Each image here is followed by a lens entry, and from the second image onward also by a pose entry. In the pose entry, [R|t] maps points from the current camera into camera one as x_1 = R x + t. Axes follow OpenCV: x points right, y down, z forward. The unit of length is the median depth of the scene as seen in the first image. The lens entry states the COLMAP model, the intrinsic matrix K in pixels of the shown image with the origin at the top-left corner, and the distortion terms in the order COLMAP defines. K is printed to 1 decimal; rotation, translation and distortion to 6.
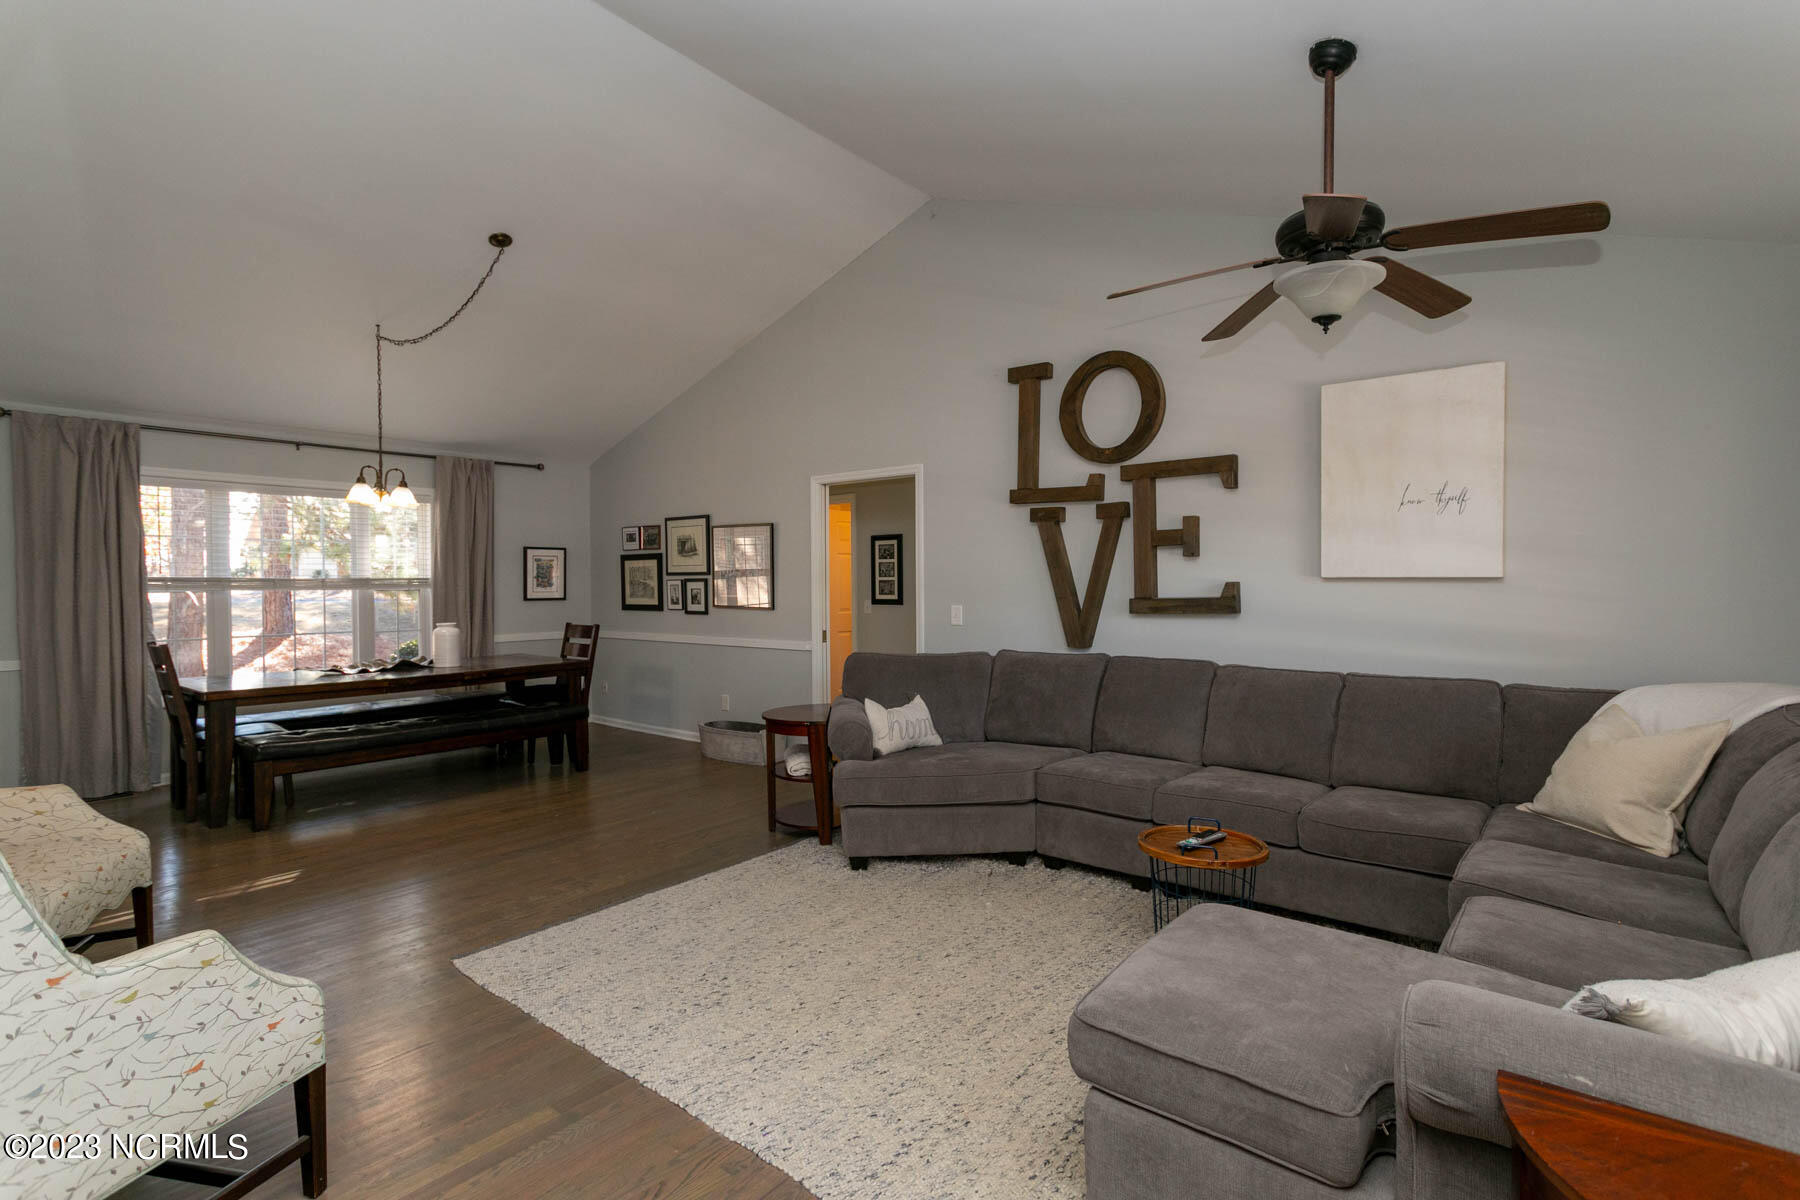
lens RADIAL K [[851.3, 0, 903.2], [0, 851.3, 587.6], [0, 0, 1]] dist [-0.000686, -0.000061]
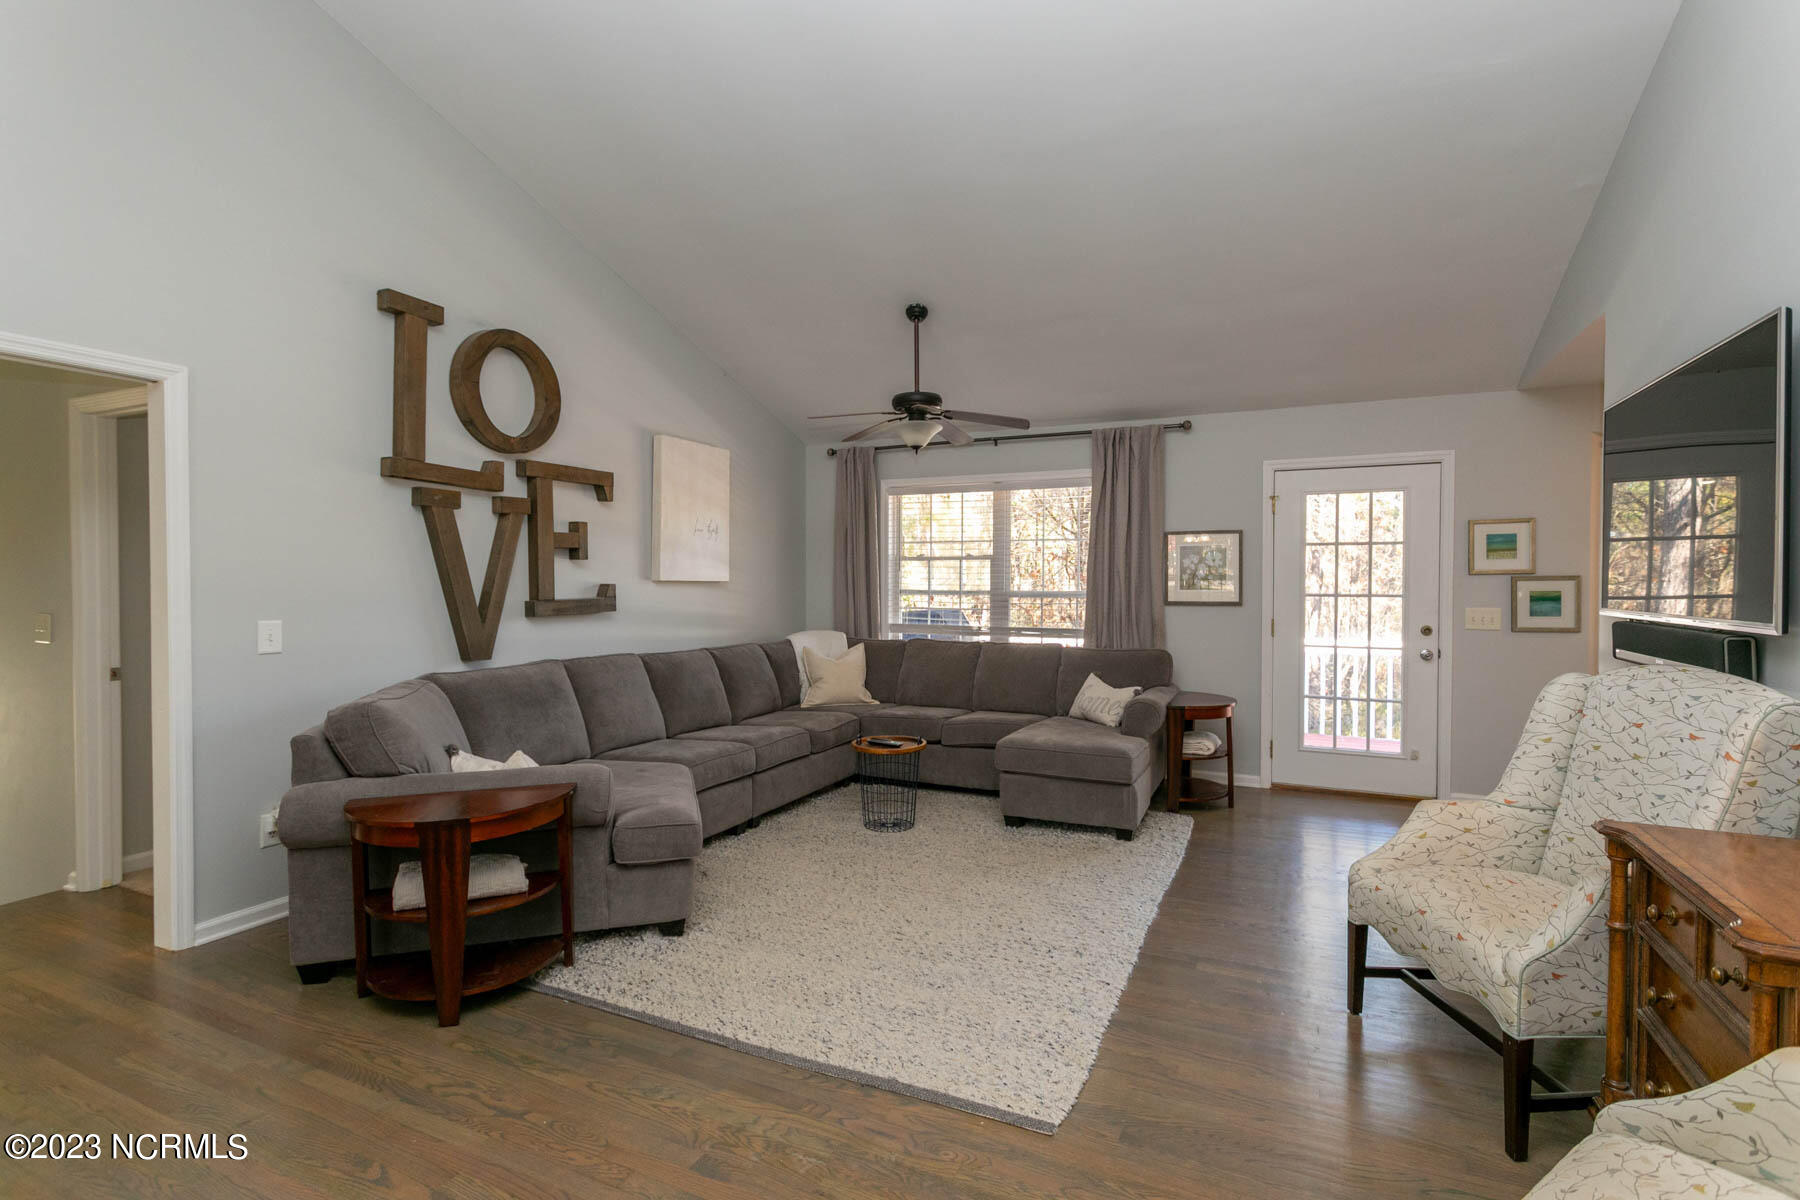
lens RADIAL K [[851.3, 0, 903.2], [0, 851.3, 587.6], [0, 0, 1]] dist [-0.000686, -0.000061]
pose [[-0.241780, -0.003962, 0.970323, -0.941501], [0.009702, 0.999932, 0.006500, -0.006874], [-0.970282, 0.010986, -0.241725, 1.032205]]
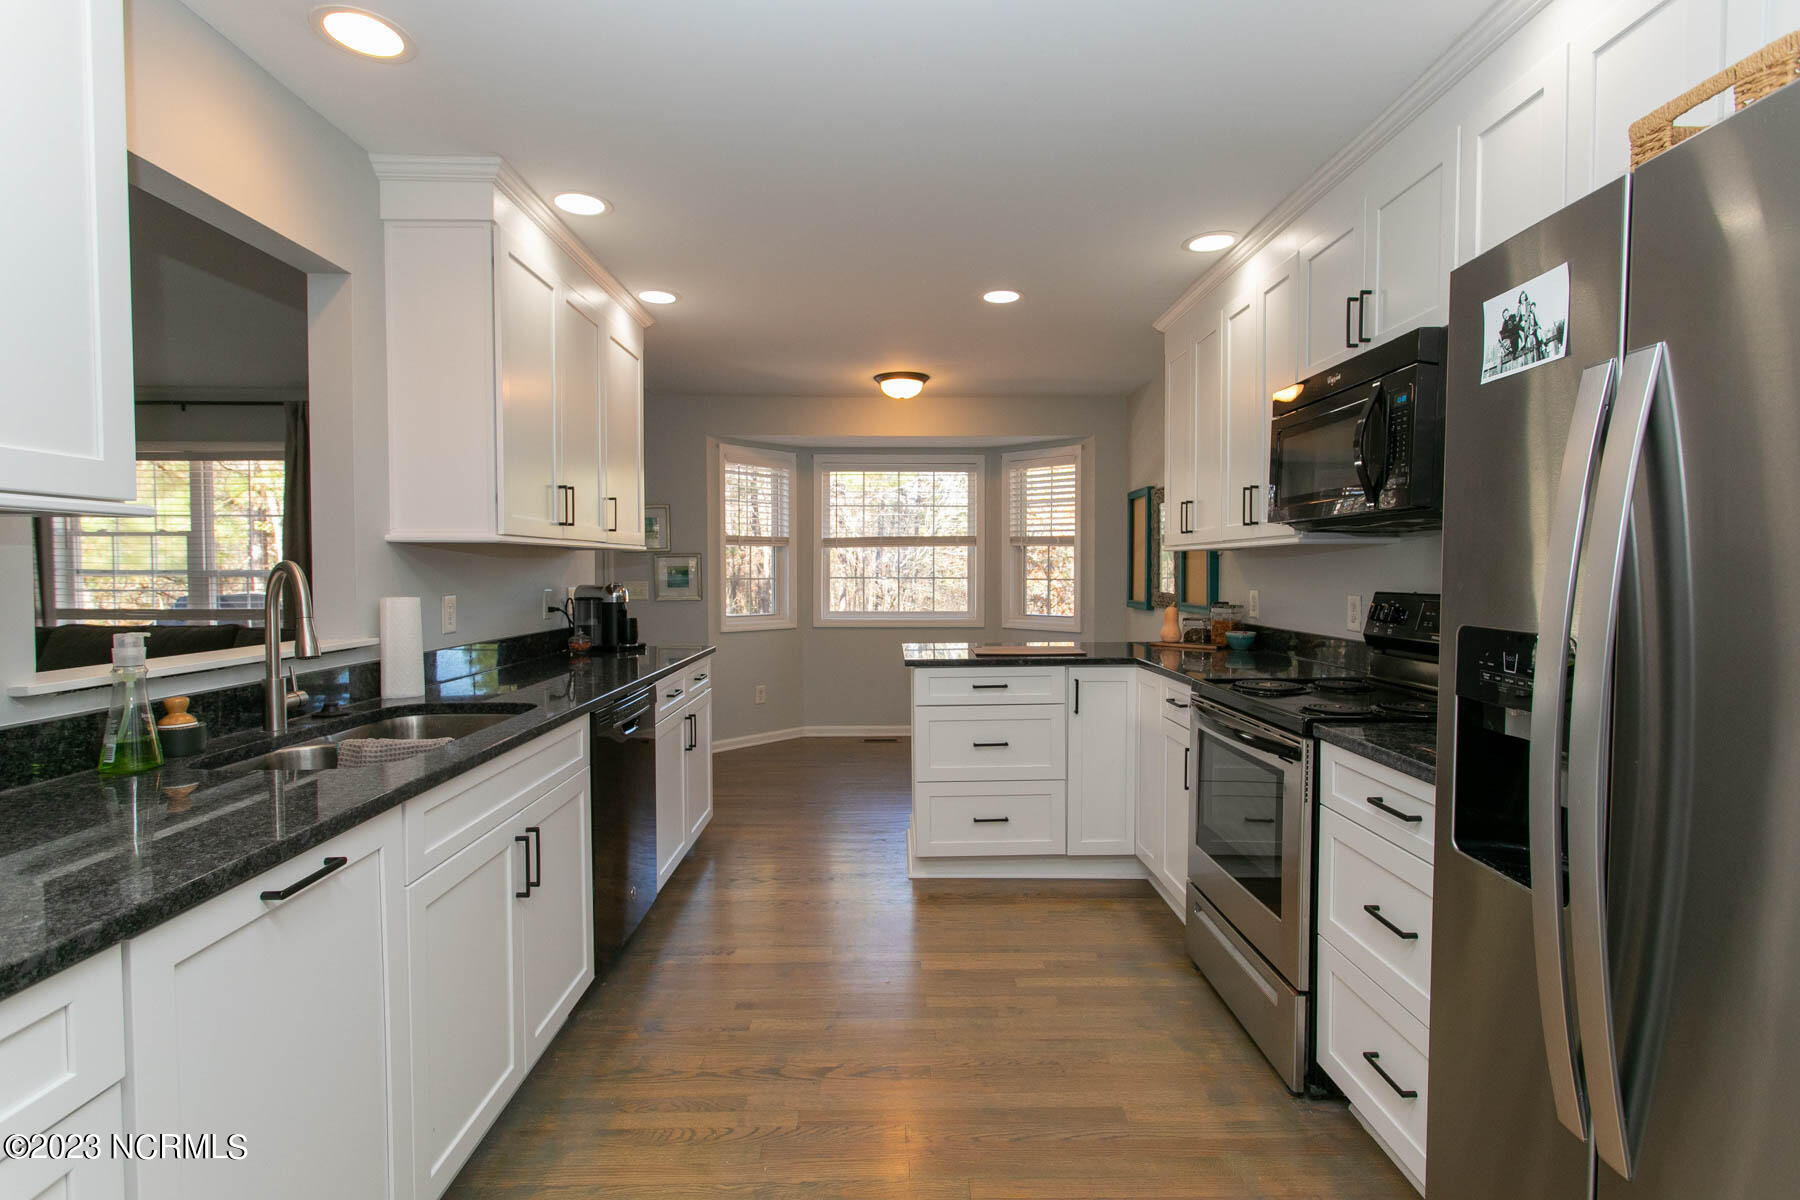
lens RADIAL K [[851.3, 0, 903.2], [0, 851.3, 587.6], [0, 0, 1]] dist [-0.000686, -0.000061]
pose [[-0.632401, -0.019426, 0.774398, -1.361510], [0.013267, 0.999267, 0.035901, 0.005879], [-0.774527, 0.032978, -0.631680, 0.421622]]
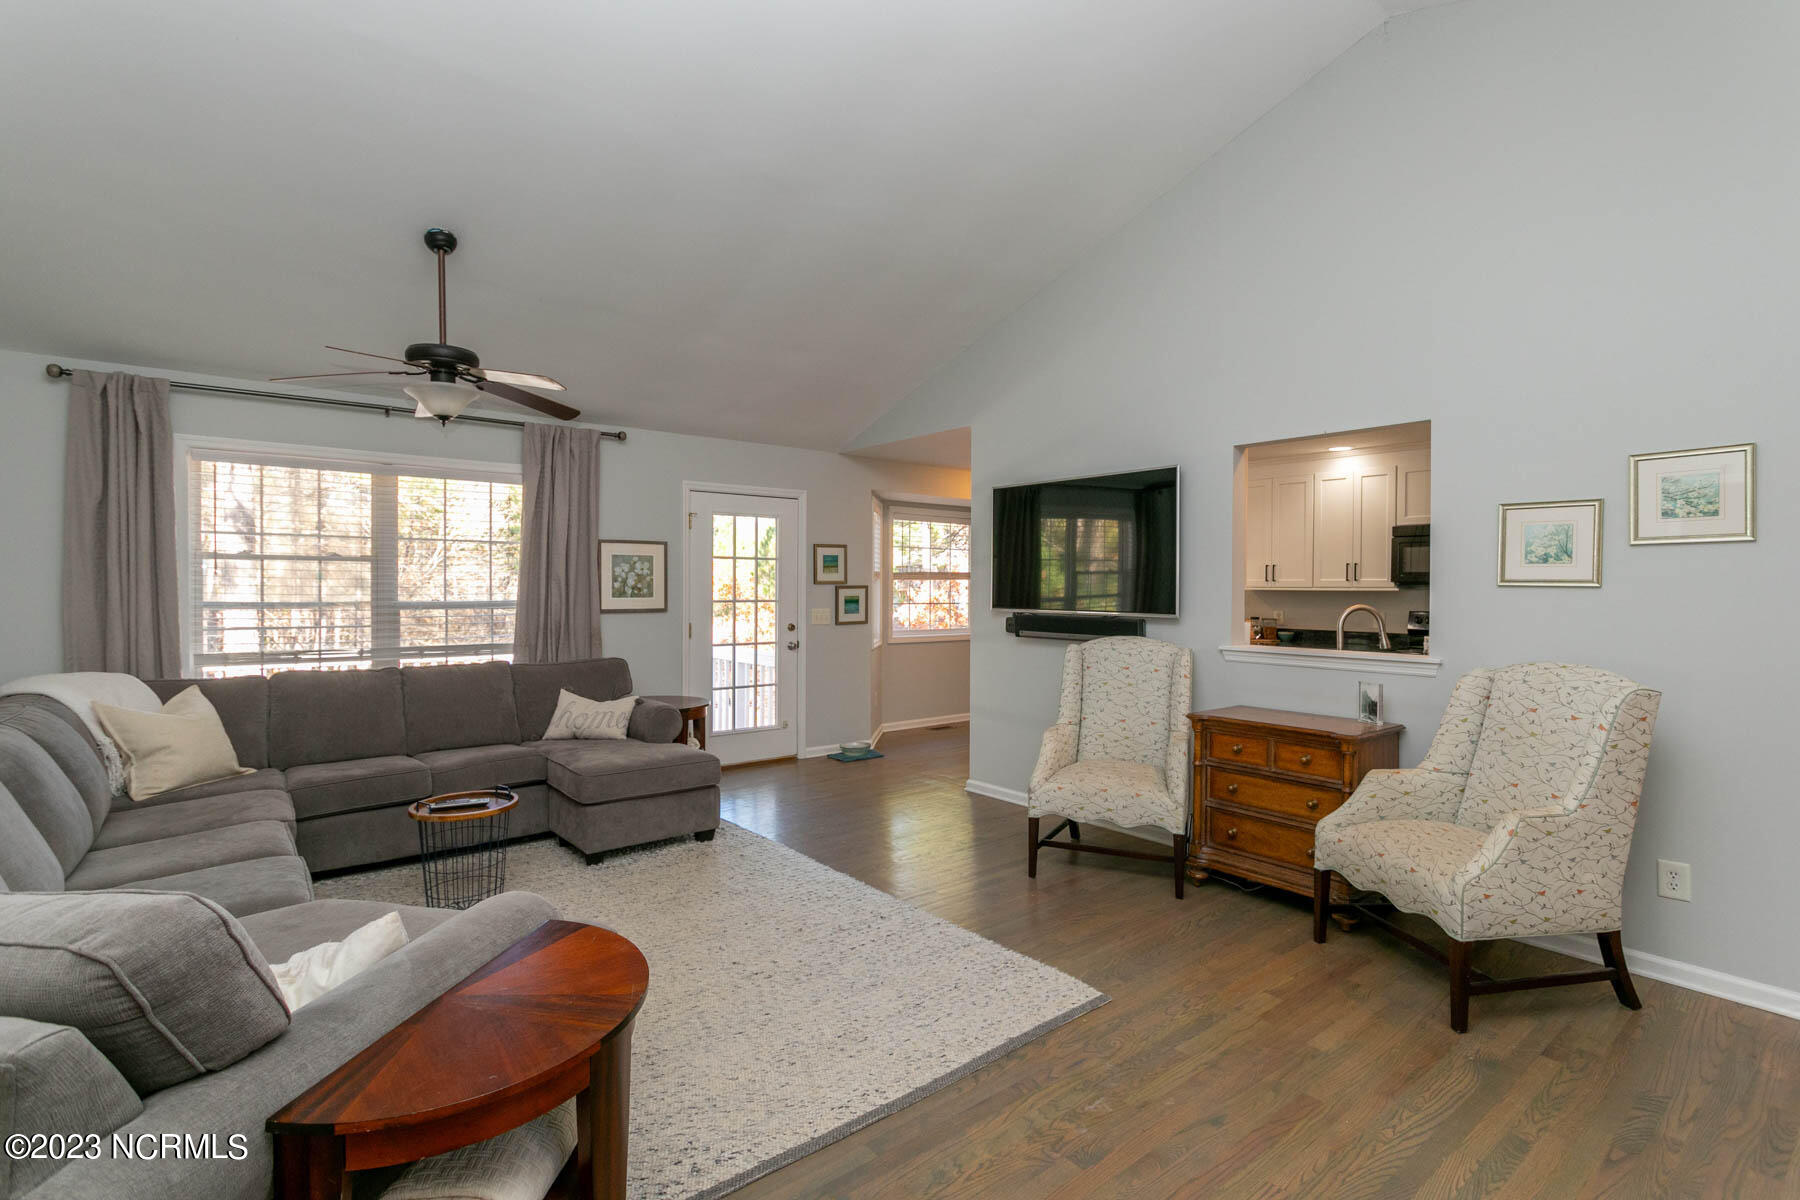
lens RADIAL K [[851.3, 0, 903.2], [0, 851.3, 587.6], [0, 0, 1]] dist [-0.000686, -0.000061]
pose [[-0.979896, 0.000955, 0.199507, -0.401423], [0.003114, 0.999940, 0.010510, -0.021096], [-0.199485, 0.010920, -0.979840, 1.579954]]
